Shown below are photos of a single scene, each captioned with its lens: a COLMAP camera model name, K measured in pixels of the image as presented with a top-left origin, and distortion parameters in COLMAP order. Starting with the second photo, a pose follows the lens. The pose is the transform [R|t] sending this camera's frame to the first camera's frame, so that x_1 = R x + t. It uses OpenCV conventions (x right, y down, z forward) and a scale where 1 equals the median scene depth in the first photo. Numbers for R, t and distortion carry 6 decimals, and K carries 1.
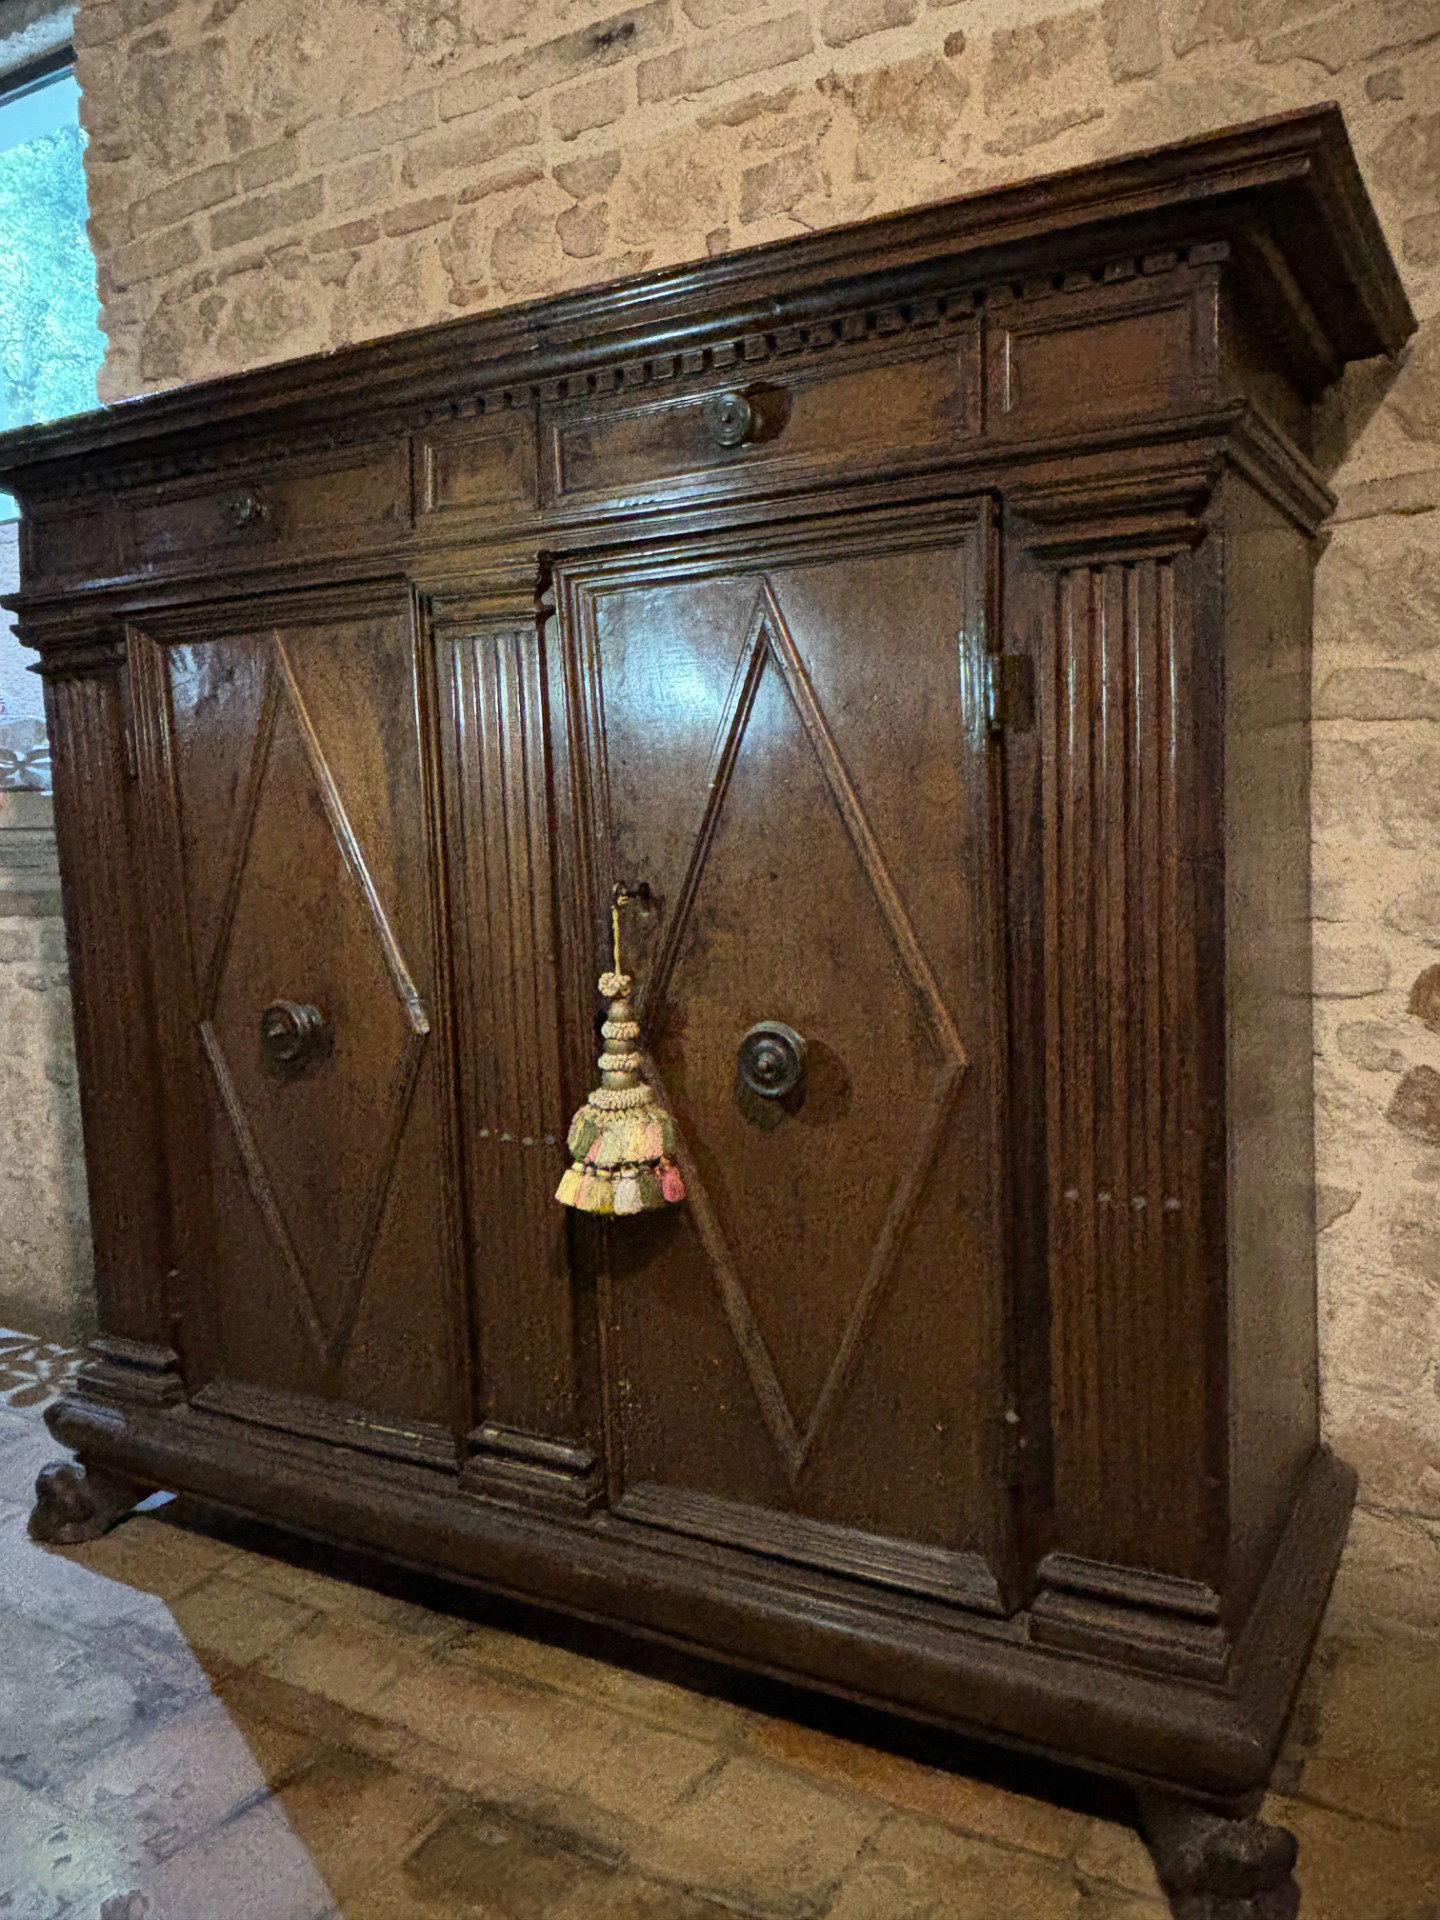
lens RADIAL K [[1494.5, 0, 720.0], [0, 1494.5, 960.0], [0, 0, 1]] dist [0.010948, -0.006840]
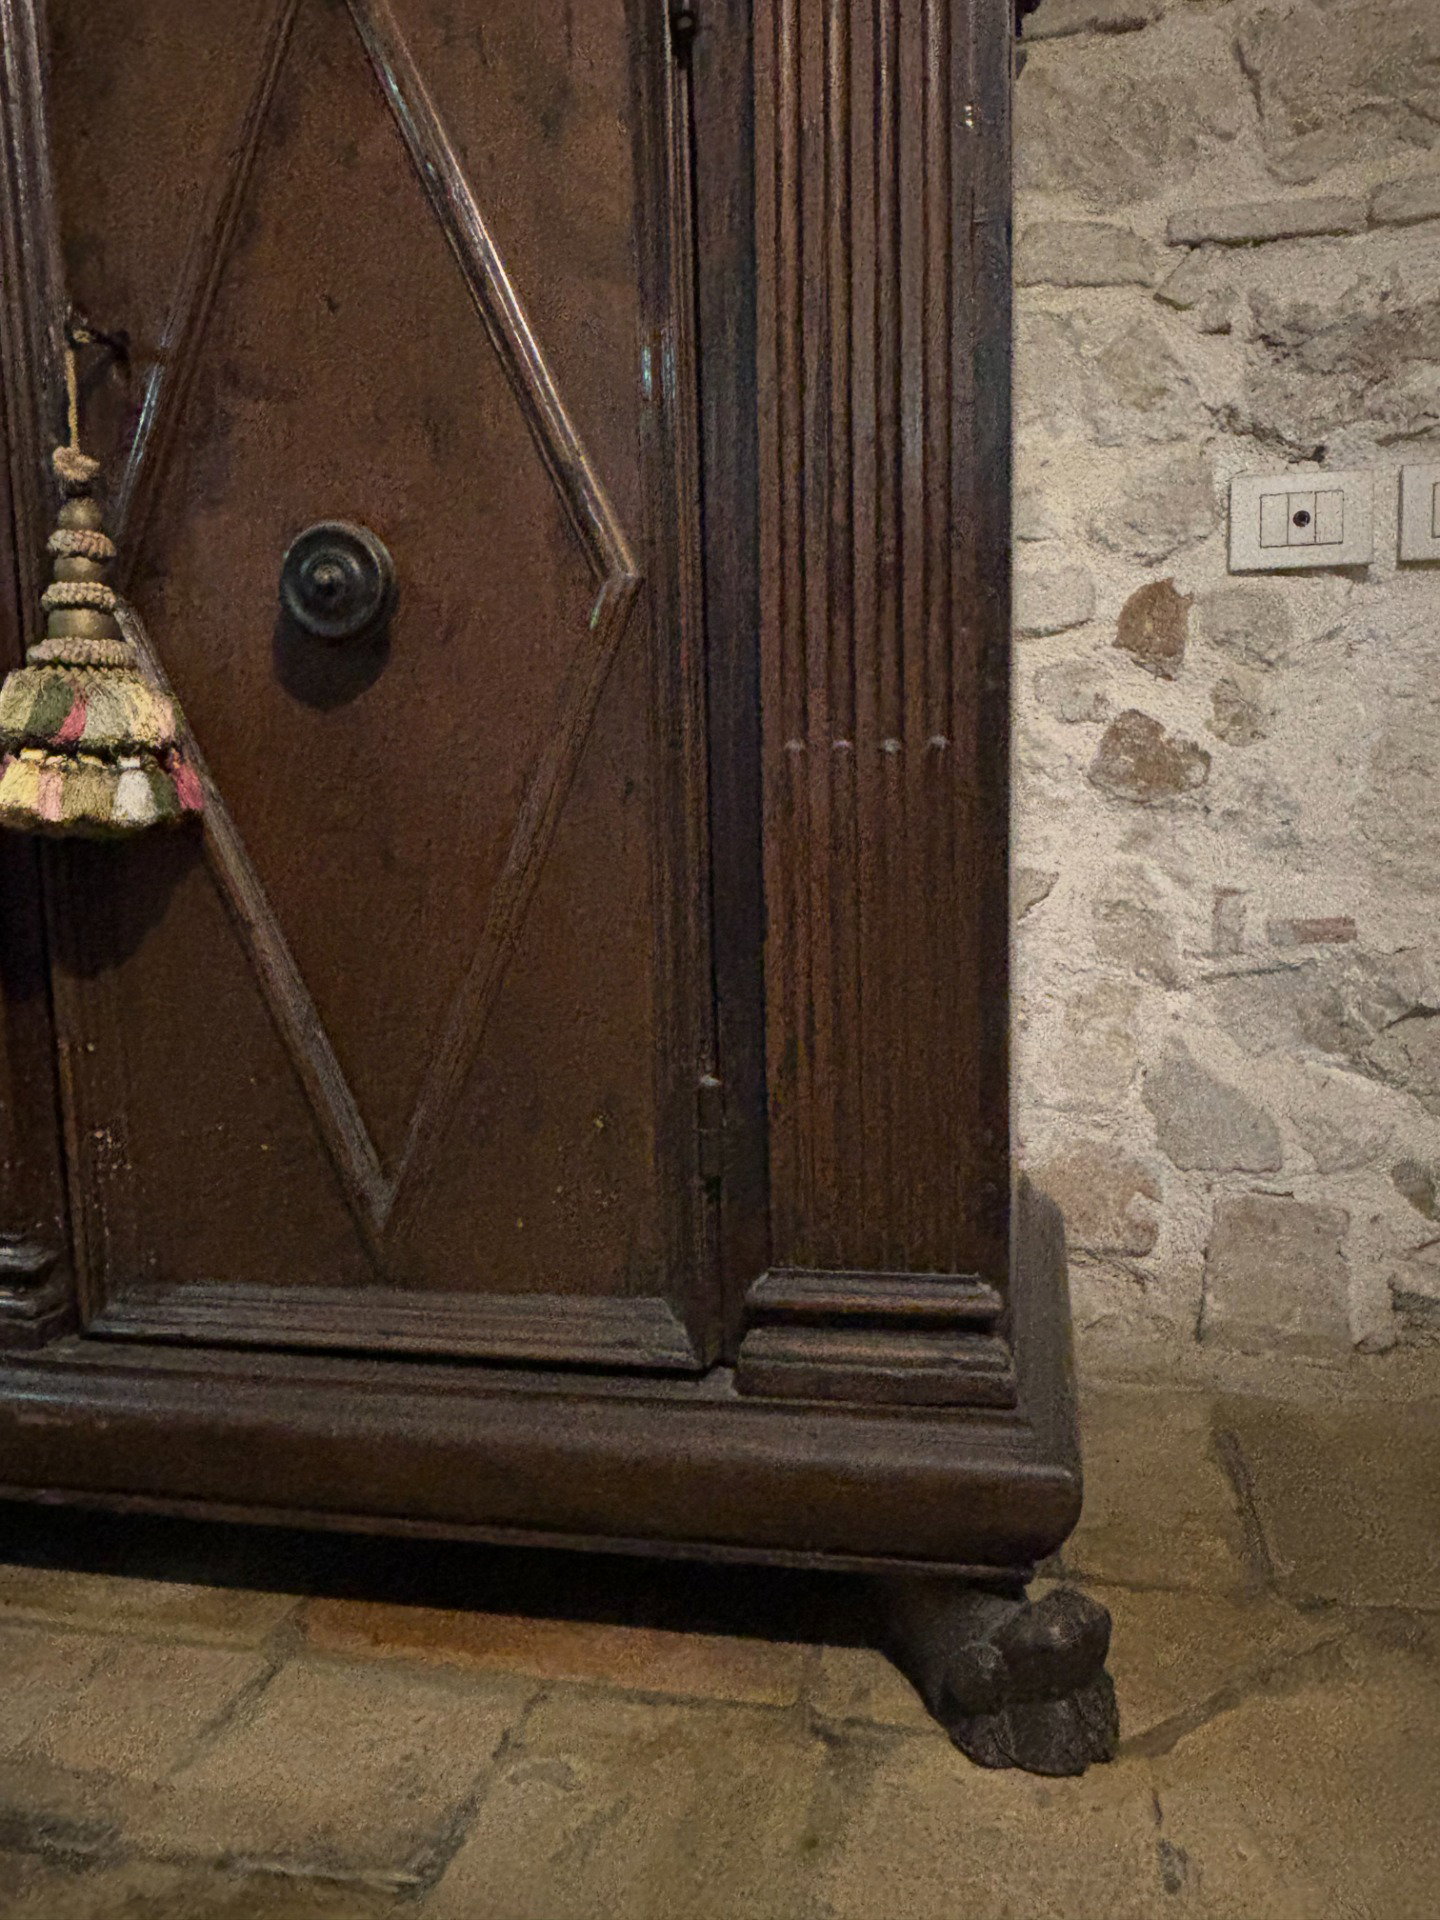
lens RADIAL K [[1475.5, 0, 737.9], [0, 1475.5, 955.3], [0, 0, 1]] dist [0.071426, -0.086060]
pose [[0.945184, -0.015834, 0.326154, -0.013680], [0.014153, 0.999872, 0.007524, 0.215473], [-0.326231, -0.002496, 0.945287, 0.309286]]
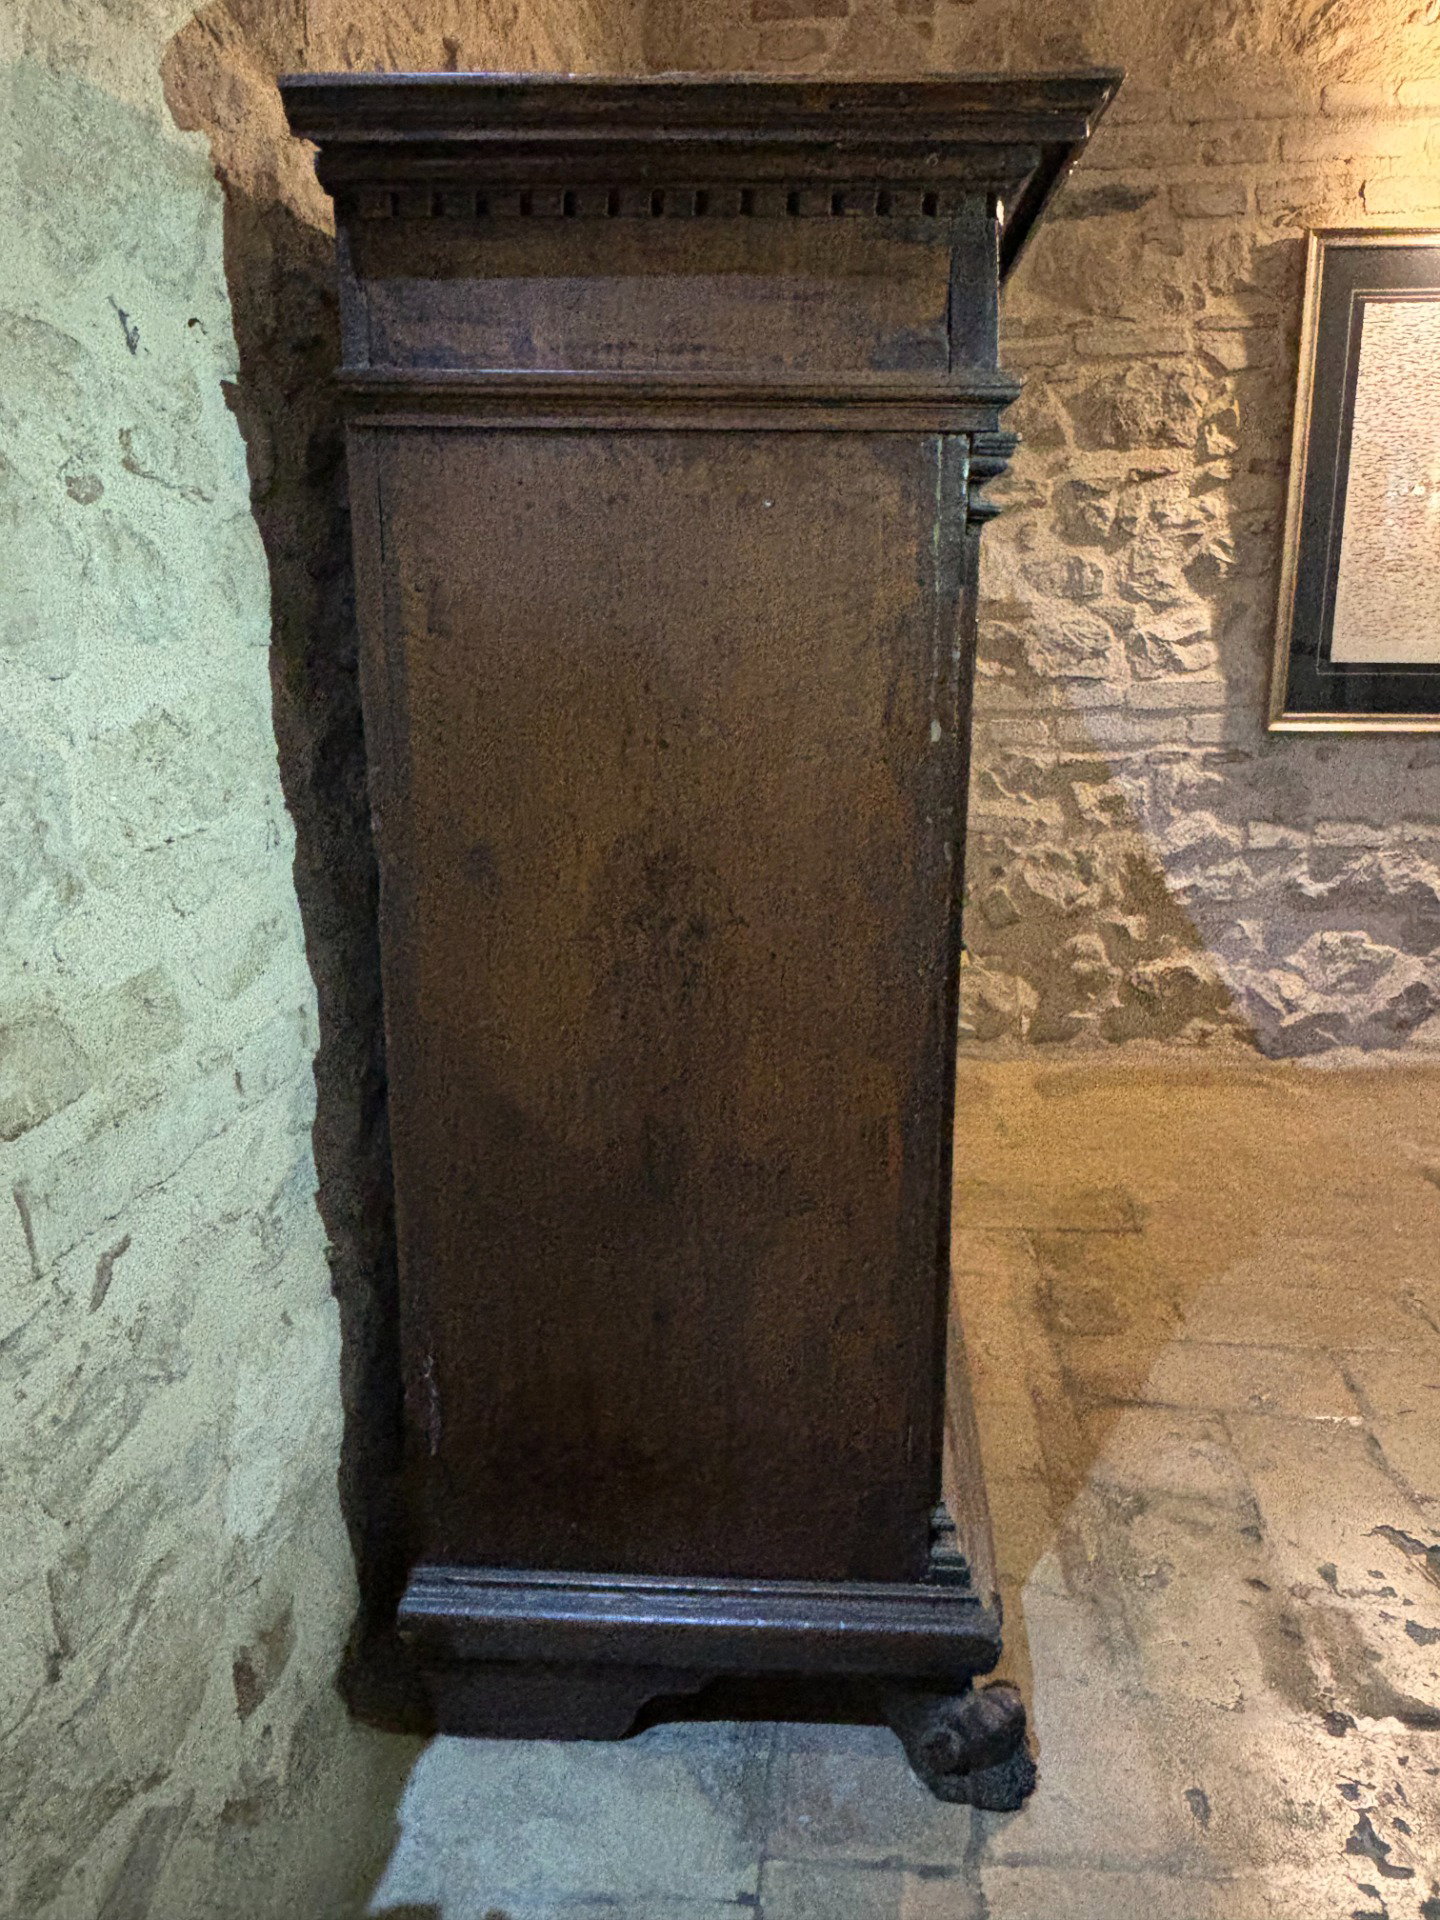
lens RADIAL K [[1475.5, 0, 737.9], [0, 1475.5, 955.3], [0, 0, 1]] dist [0.071426, -0.086060]
pose [[-0.463067, -0.166142, 0.870612, -1.232577], [0.098864, 0.966462, 0.237018, -0.214017], [-0.880792, 0.195827, -0.431111, 1.778558]]
